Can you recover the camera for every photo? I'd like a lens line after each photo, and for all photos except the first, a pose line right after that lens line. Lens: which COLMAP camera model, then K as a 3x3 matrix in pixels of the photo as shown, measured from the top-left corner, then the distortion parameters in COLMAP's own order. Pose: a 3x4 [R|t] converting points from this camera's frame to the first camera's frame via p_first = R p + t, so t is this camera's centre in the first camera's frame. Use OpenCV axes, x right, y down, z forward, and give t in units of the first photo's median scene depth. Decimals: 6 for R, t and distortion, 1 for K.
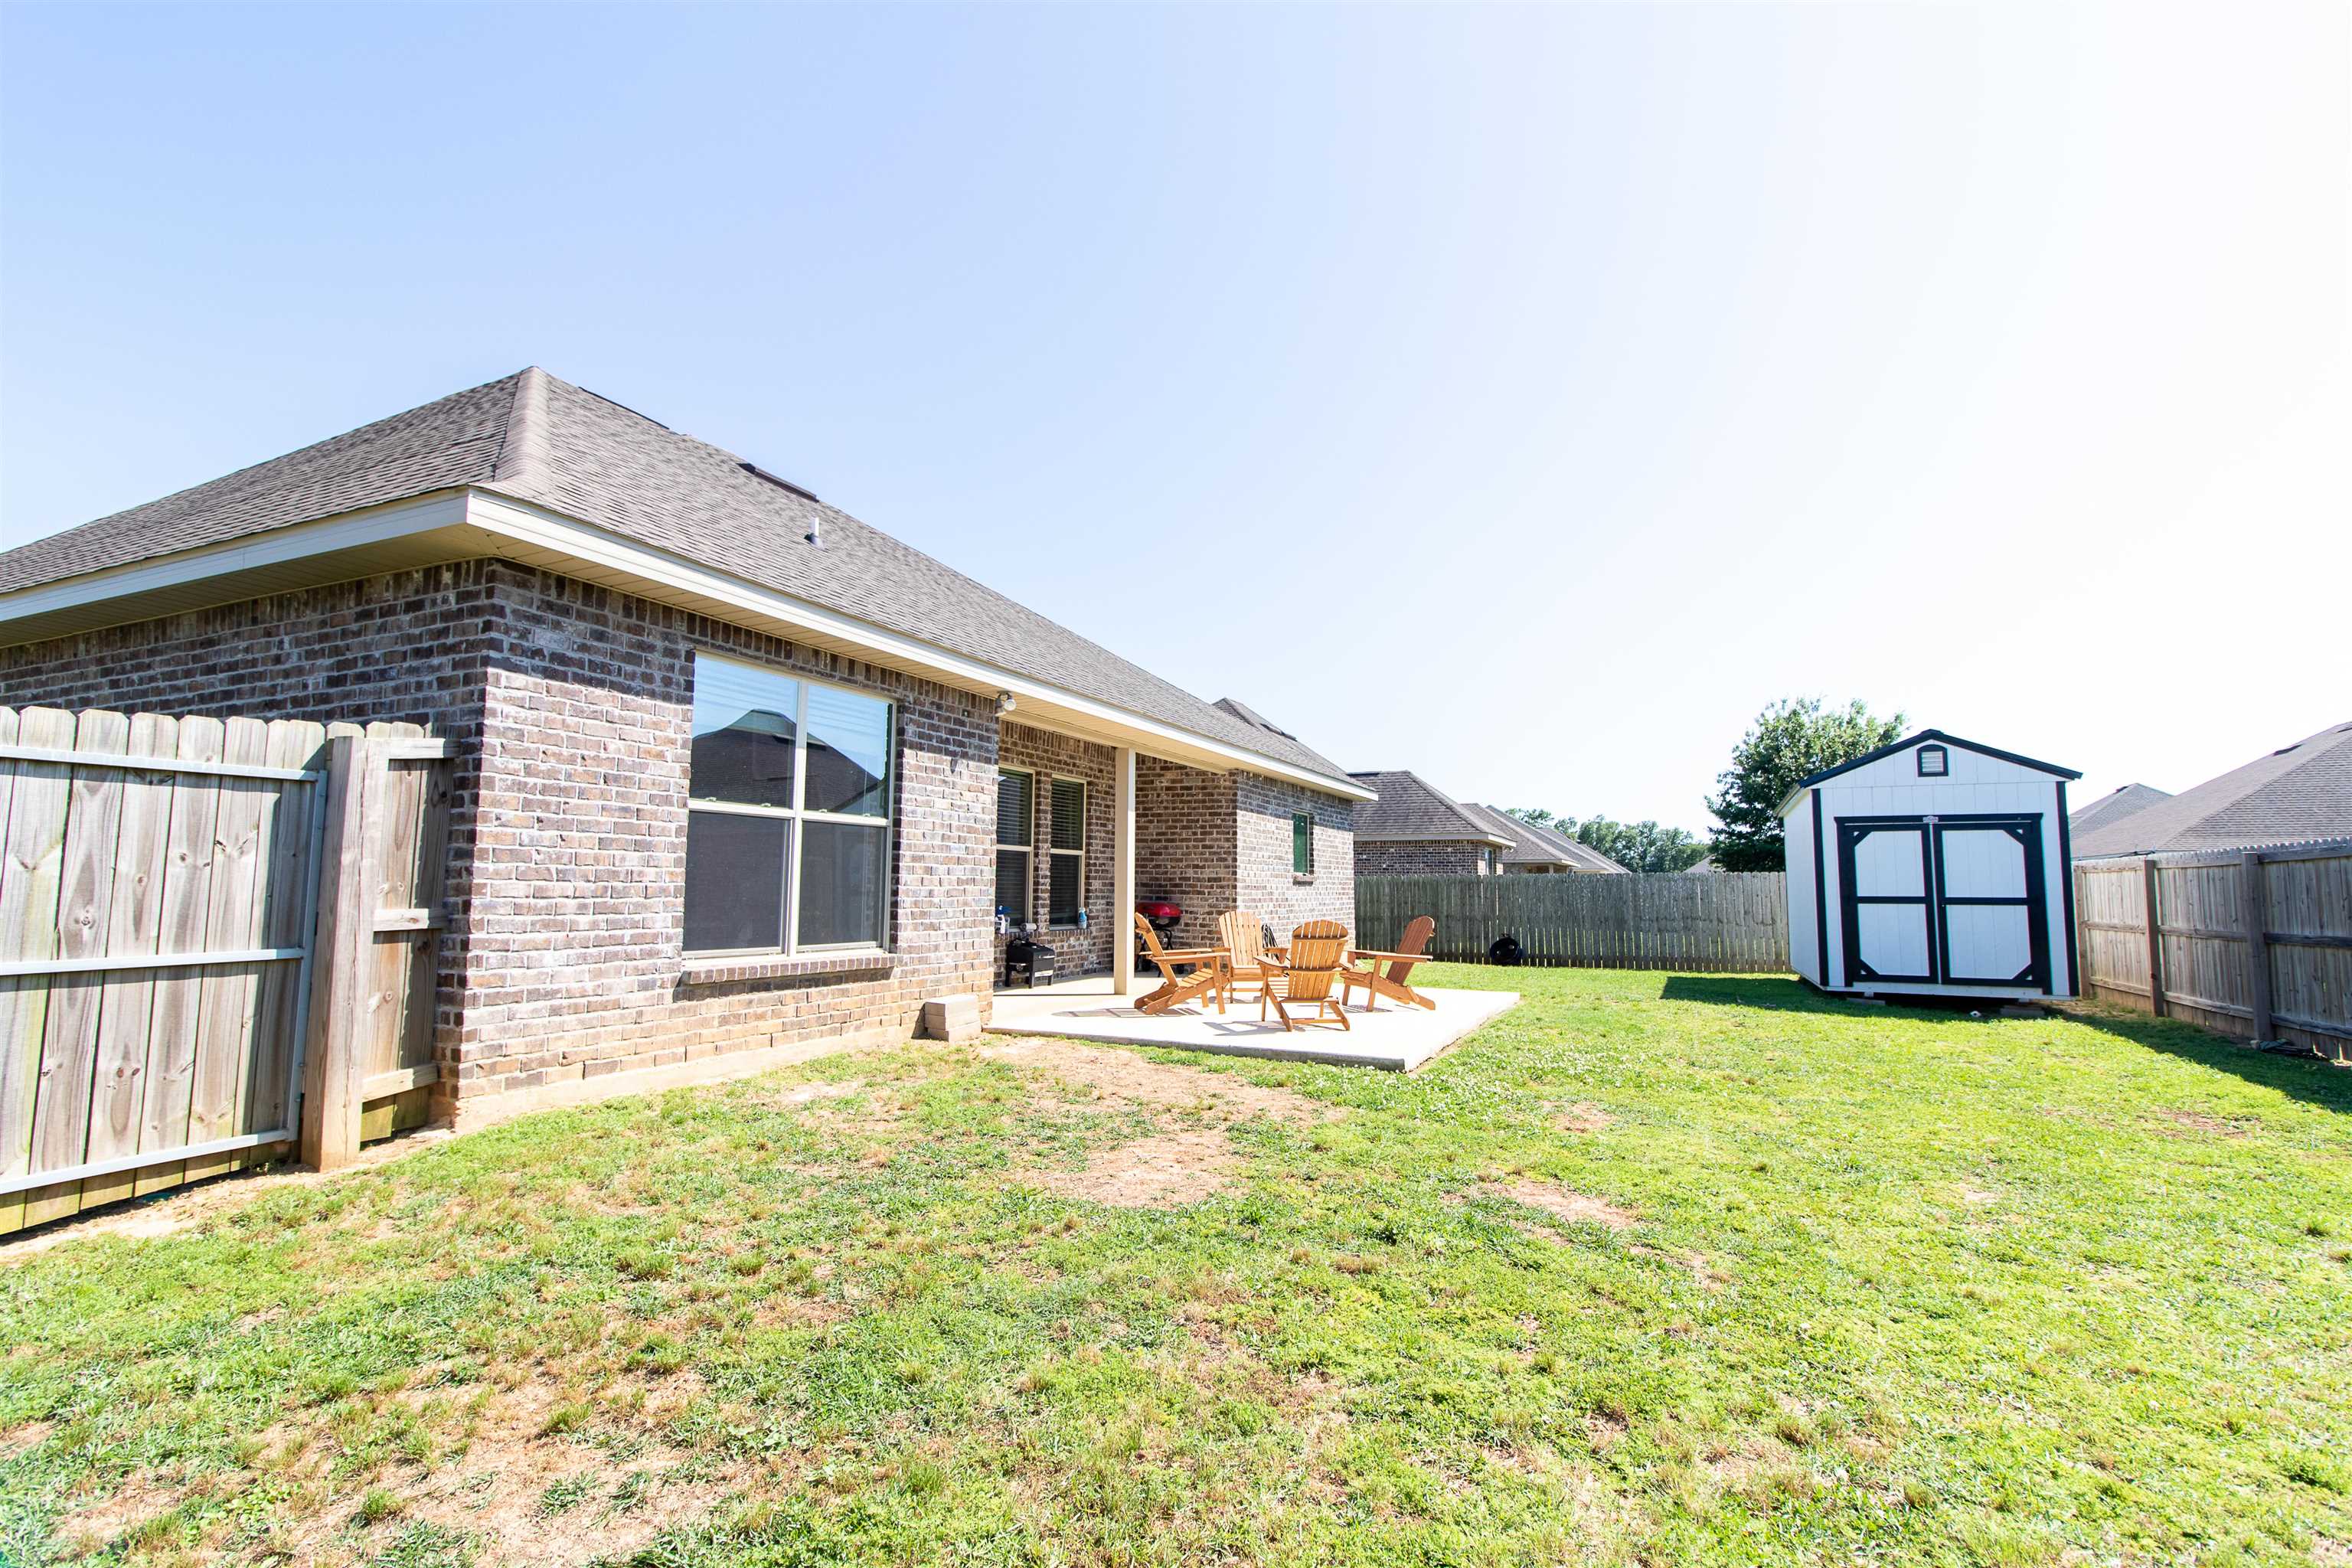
lens RADIAL K [[1093.3, 0, 1185.7], [0, 1093.3, 785.7], [0, 0, 1]] dist [0.001976, 0.000289]
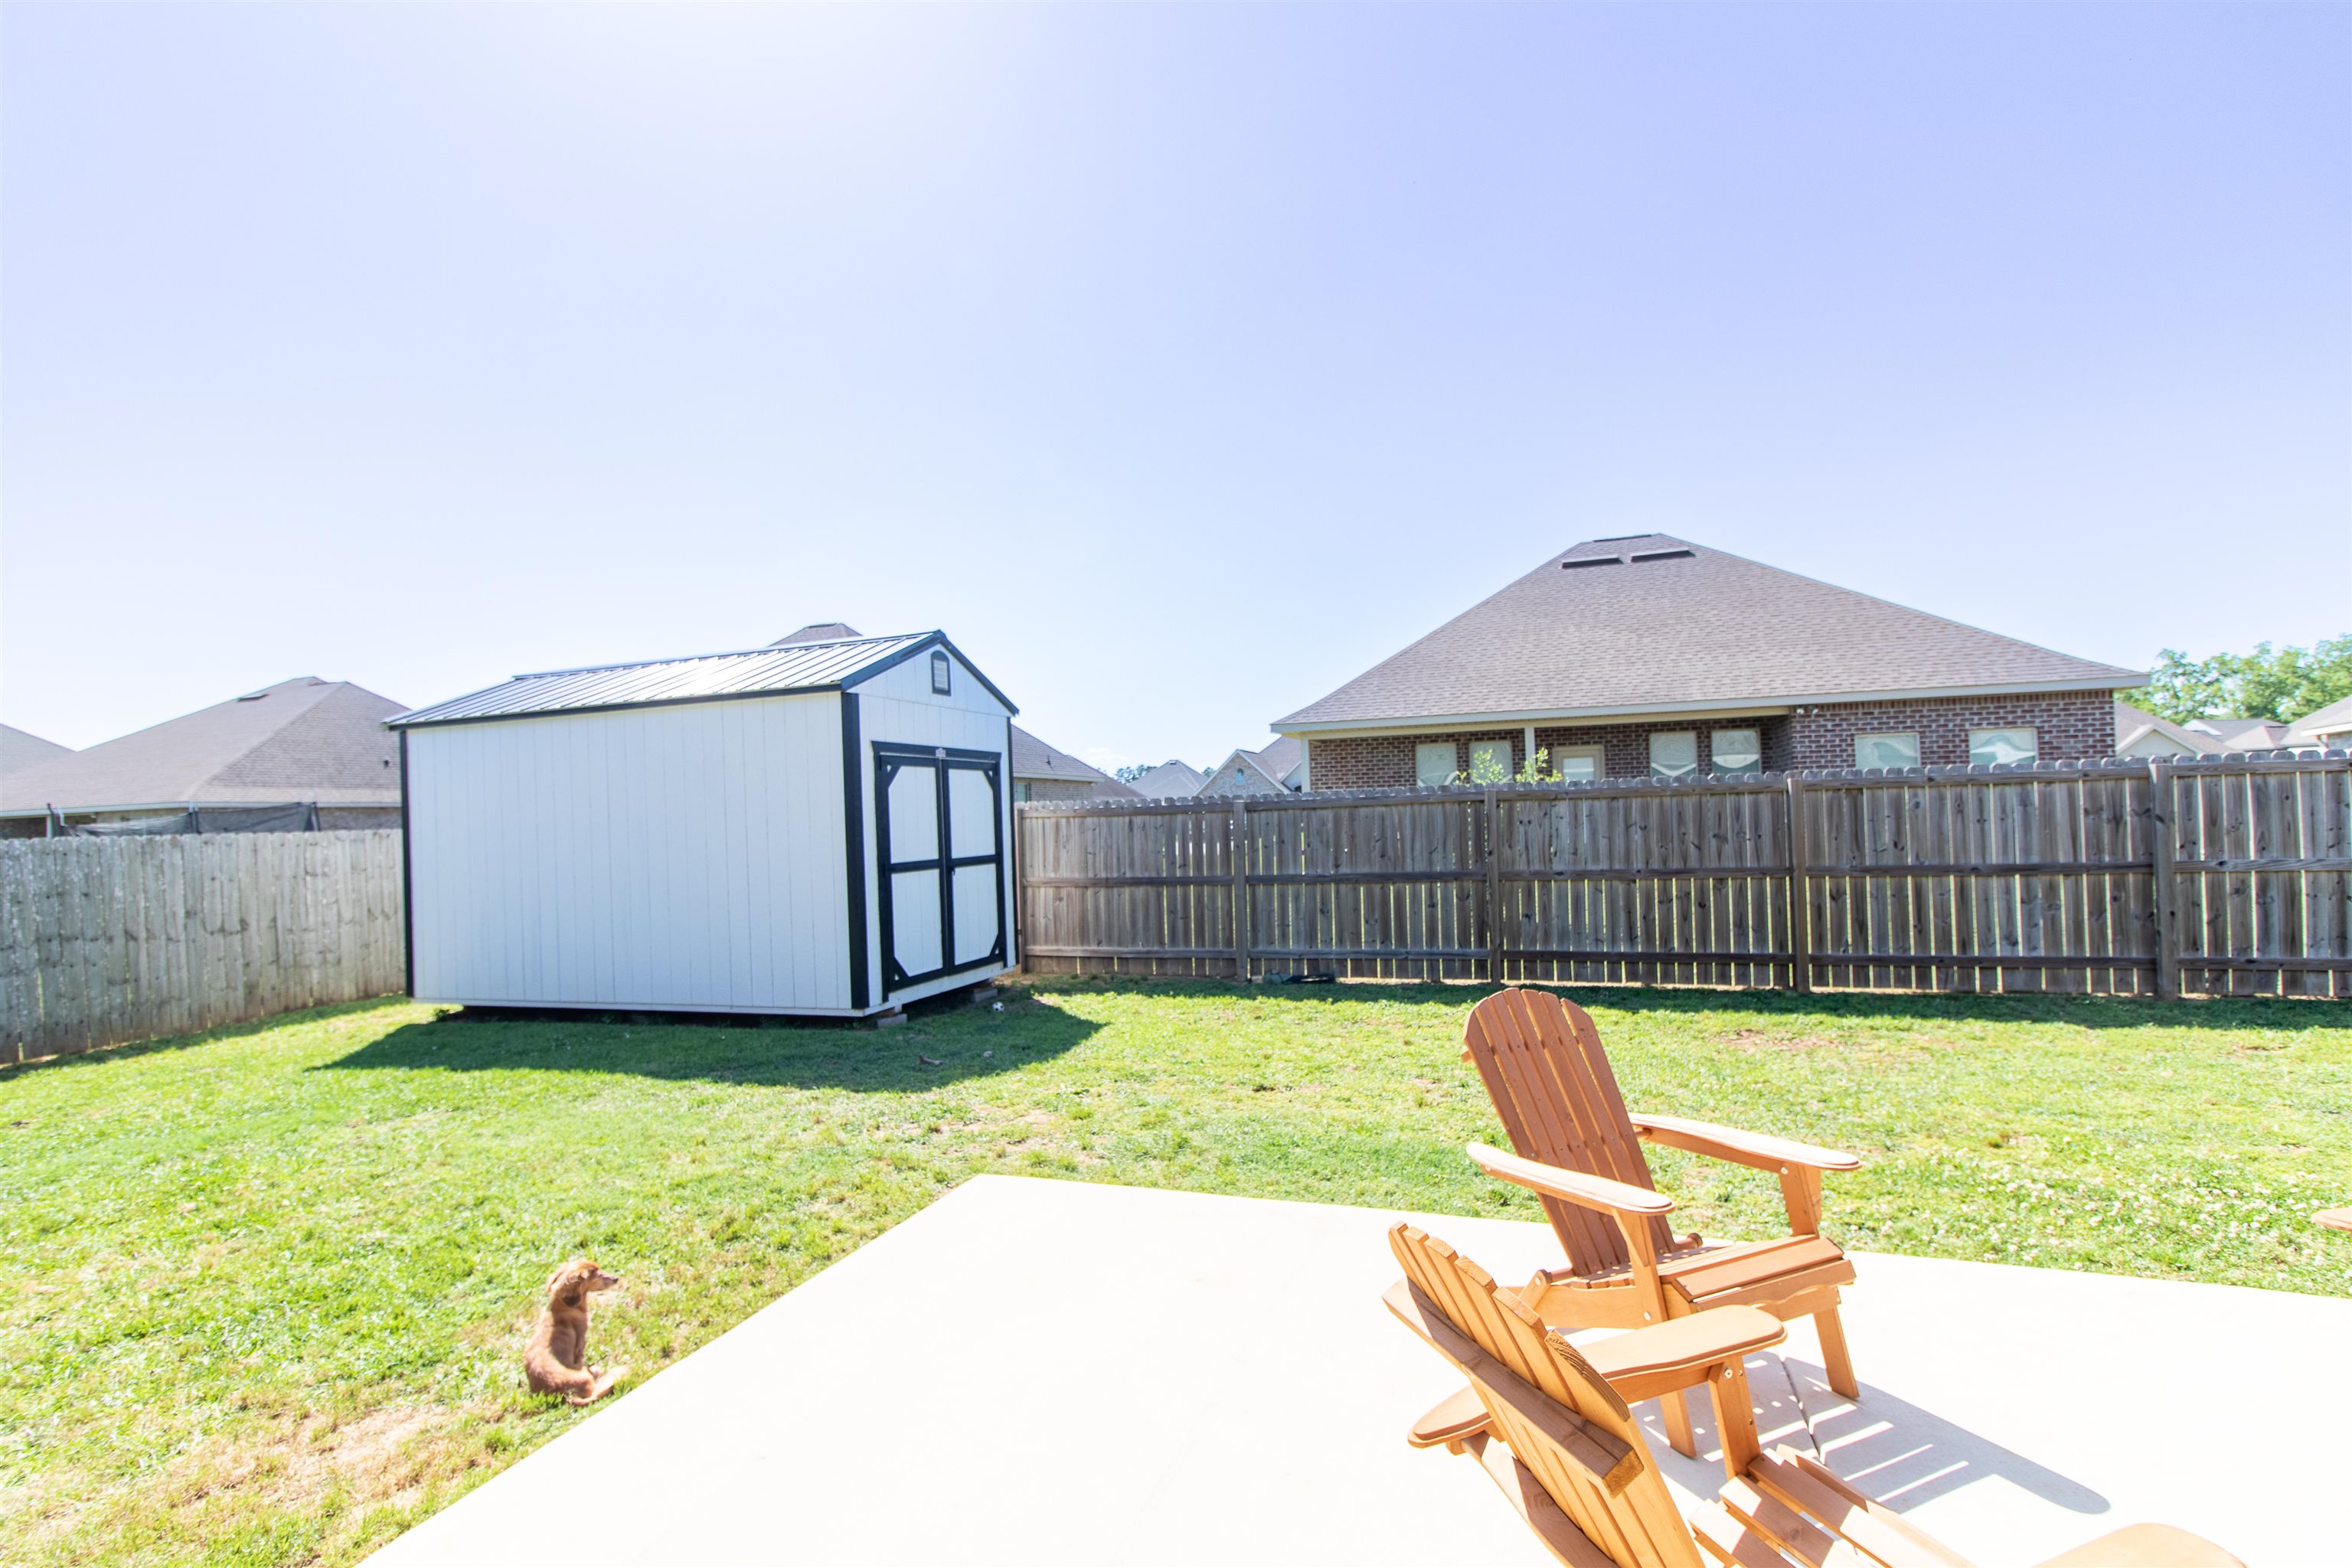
lens RADIAL K [[1093.3, 0, 1179.3], [0, 1093.3, 788.1], [0, 0, 1]] dist [0.001976, 0.000289]
pose [[-0.095246, 0.020040, 0.995252, -0.060079], [-0.063940, 0.997610, -0.026207, 0.063166], [-0.993398, -0.066133, -0.093737, 0.905398]]
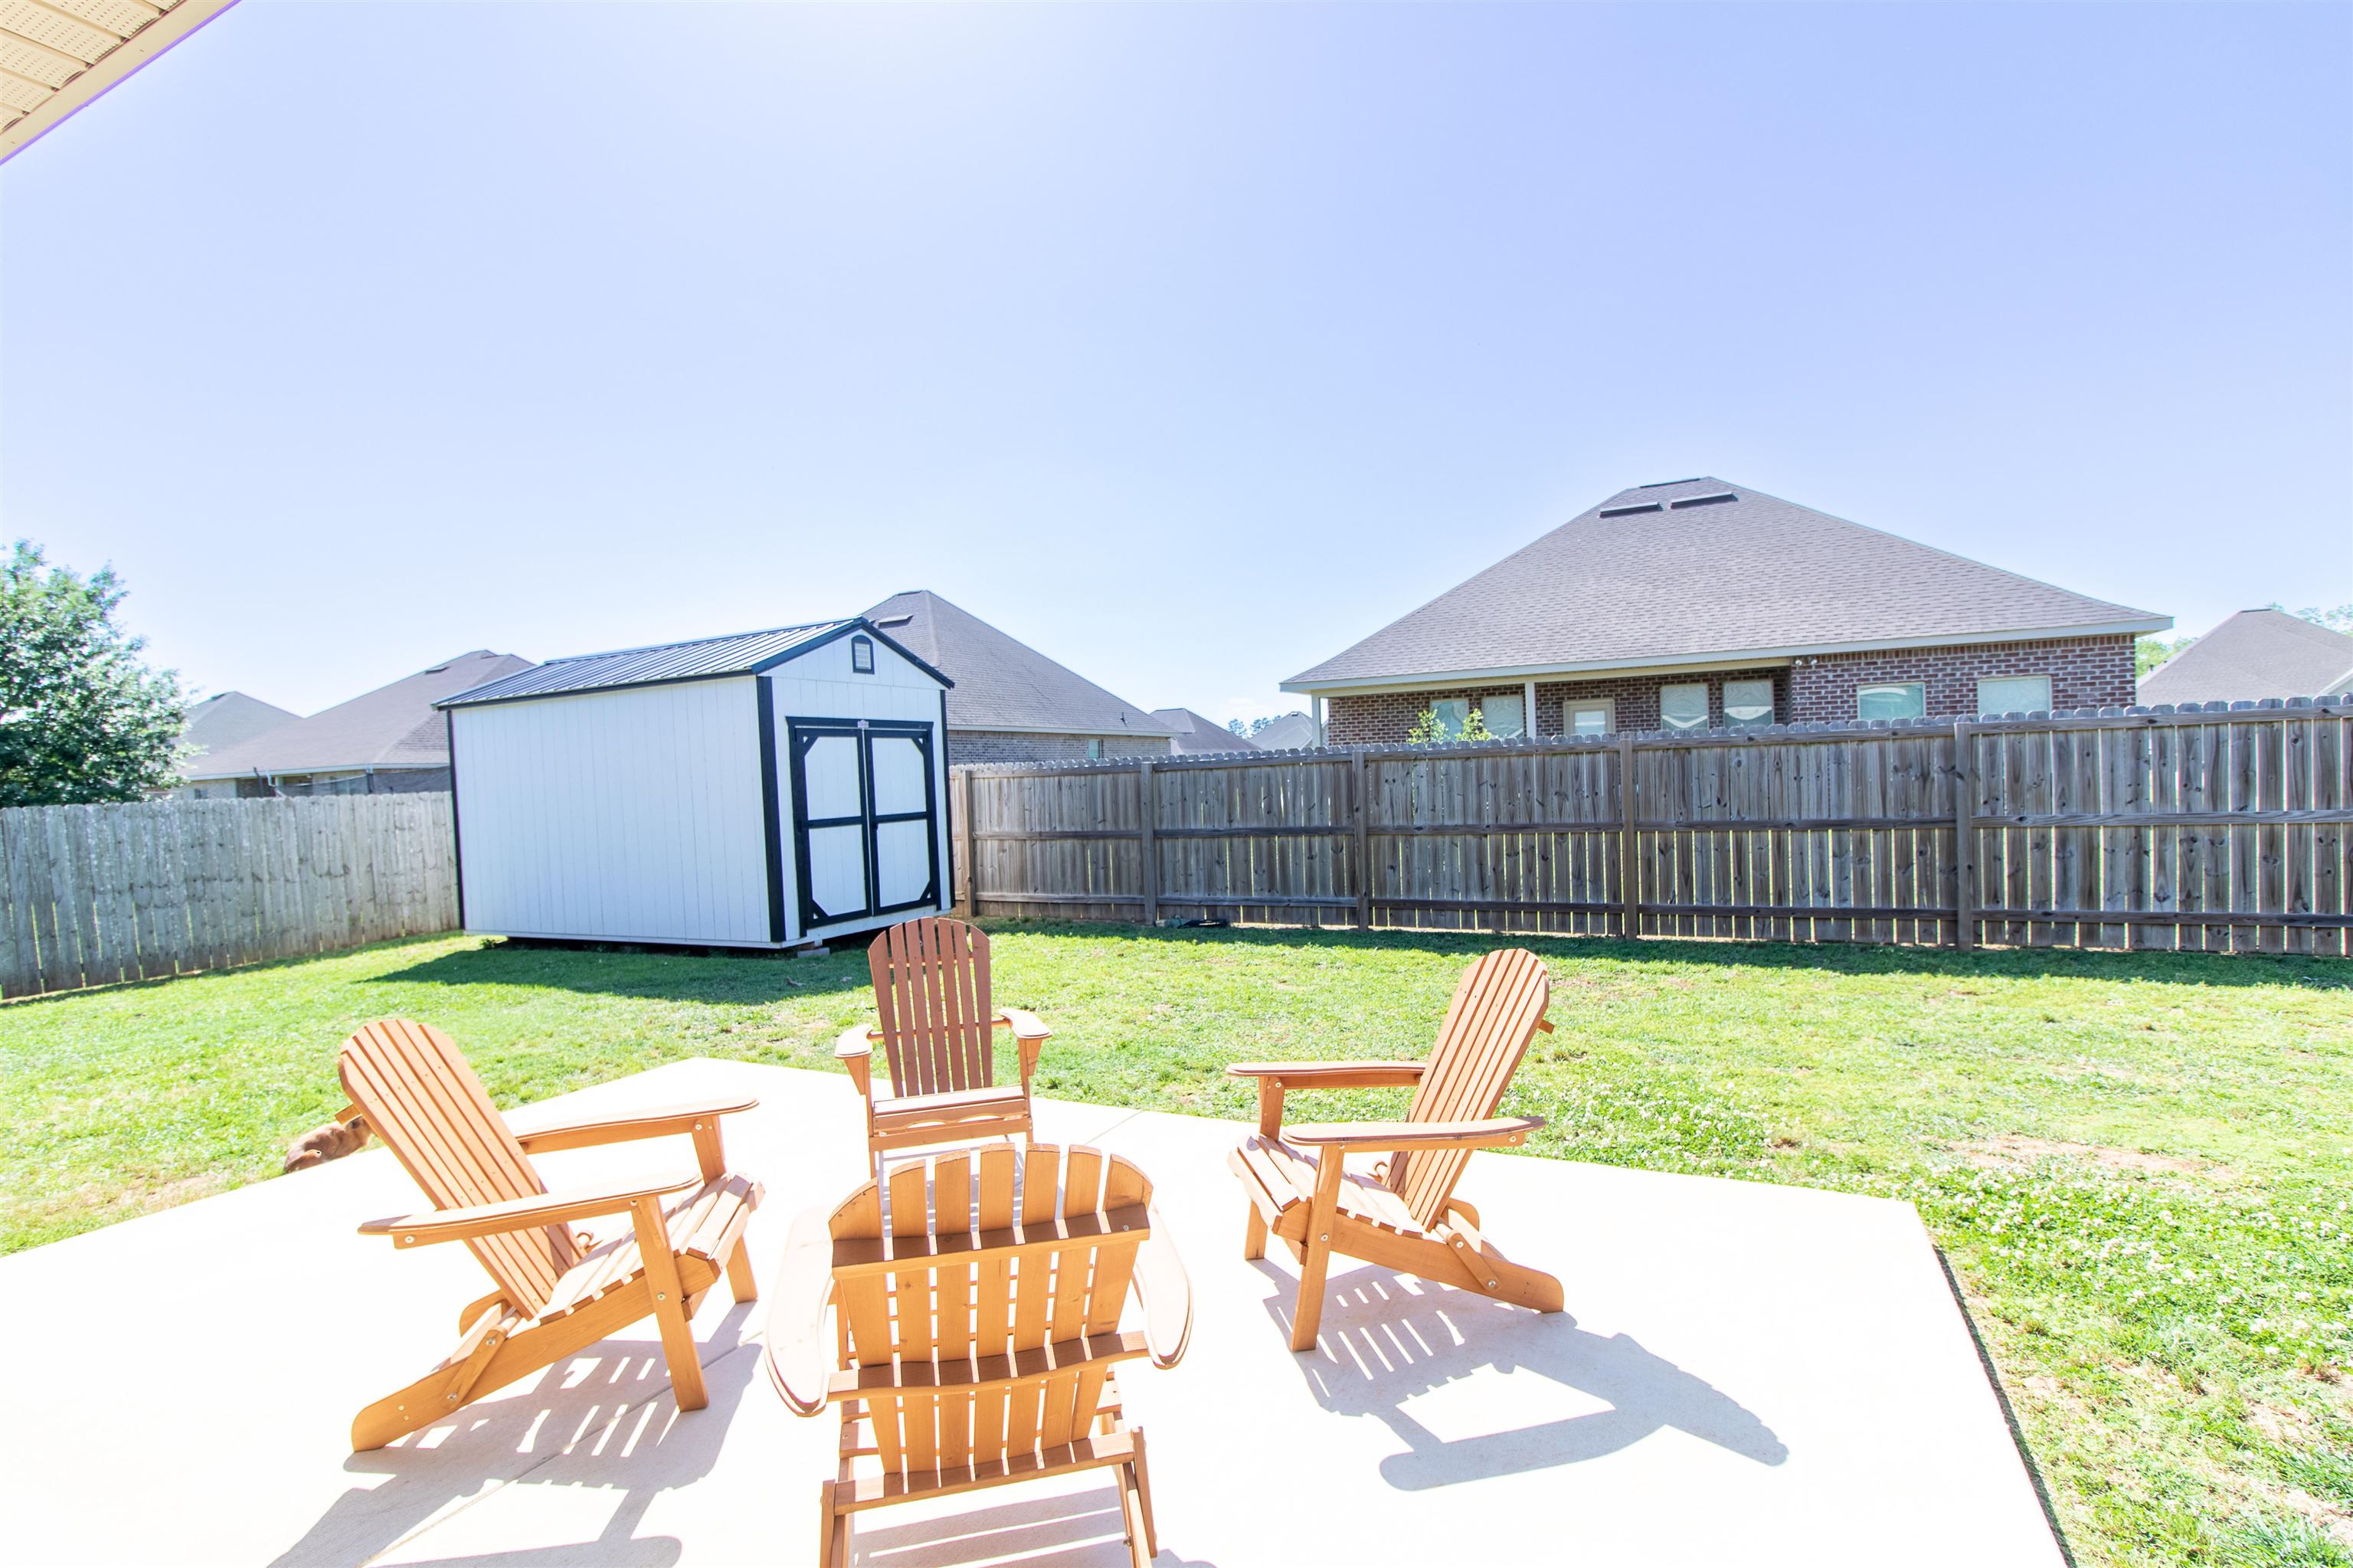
lens RADIAL K [[1093.8, 0, 1180.3], [0, 1093.8, 796.6], [0, 0, 1]] dist [0.001976, 0.000289]
pose [[0.036572, -0.032185, 0.998813, -0.152909], [-0.056042, 0.997842, 0.034206, 0.043946], [-0.997758, -0.057227, 0.034689, 0.721204]]
